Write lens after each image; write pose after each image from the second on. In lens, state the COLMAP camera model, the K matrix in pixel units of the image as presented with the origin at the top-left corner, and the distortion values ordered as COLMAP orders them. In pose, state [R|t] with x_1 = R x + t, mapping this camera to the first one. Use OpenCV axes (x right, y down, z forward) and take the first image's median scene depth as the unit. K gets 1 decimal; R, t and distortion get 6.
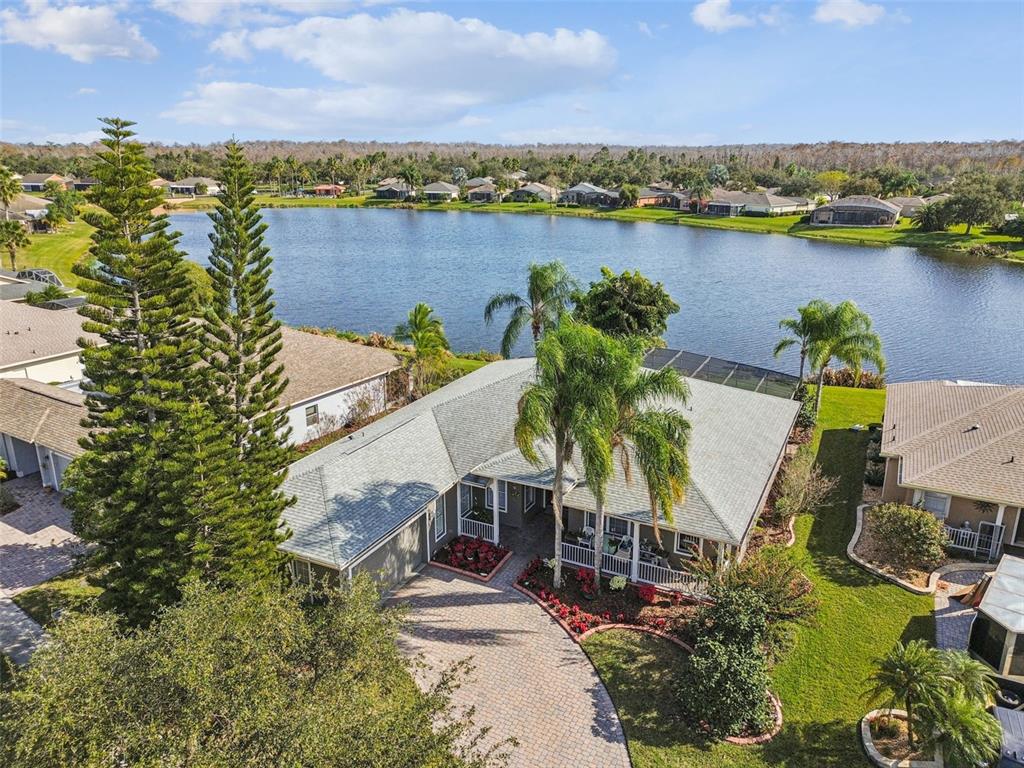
lens RADIAL K [[731.2, 0, 510.4], [0, 731.2, 385.0], [0, 0, 1]] dist [0.043162, -0.038510]
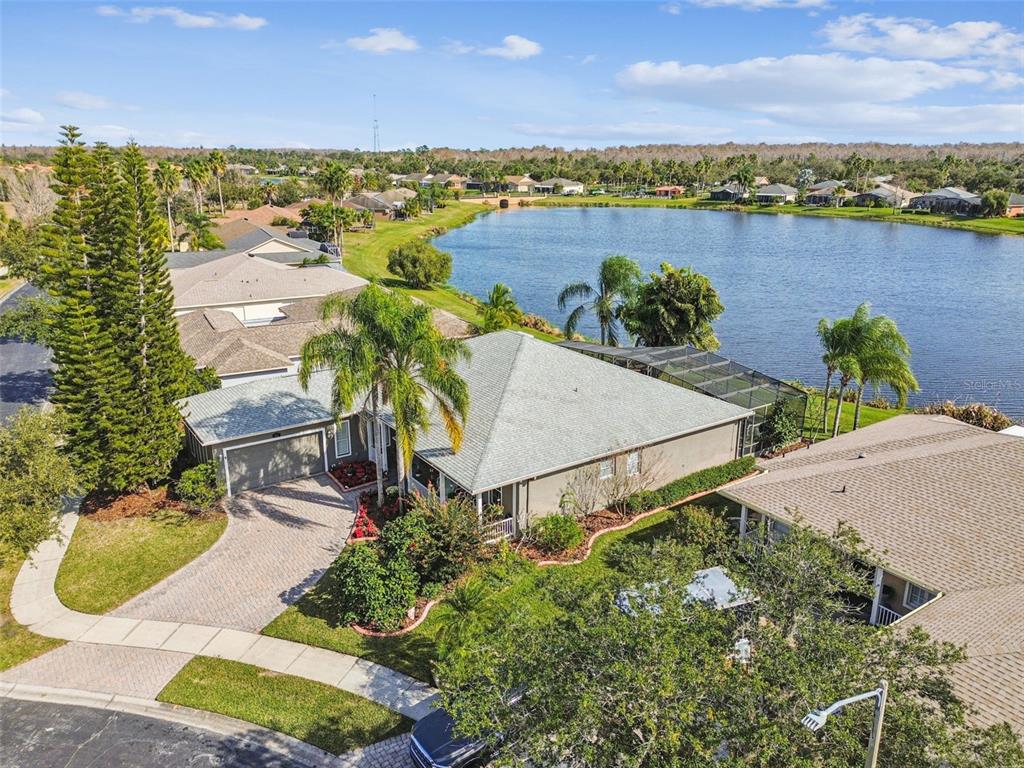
lens RADIAL K [[731.2, 0, 514.1], [0, 731.2, 385.7], [0, 0, 1]] dist [0.043162, -0.038510]
pose [[0.868897, 0.145912, -0.472998, 0.108402], [-0.147277, 0.988497, 0.034387, 0.000542], [0.472575, 0.039783, 0.880392, 0.004293]]
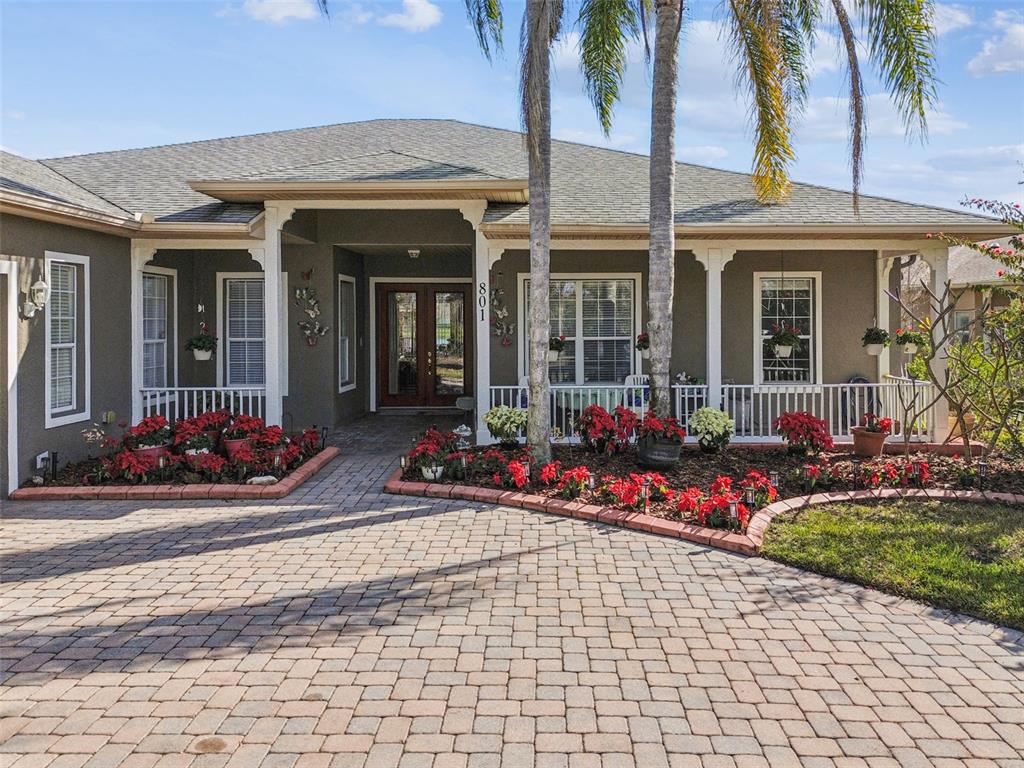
lens RADIAL K [[731.2, 0, 513.6], [0, 731.2, 378.9], [0, 0, 1]] dist [0.043162, -0.038510]
pose [[0.885588, -0.003869, 0.464456, -0.011214], [0.146809, 0.951033, -0.272000, 0.043699], [-0.440660, 0.309066, 0.842791, 0.101614]]
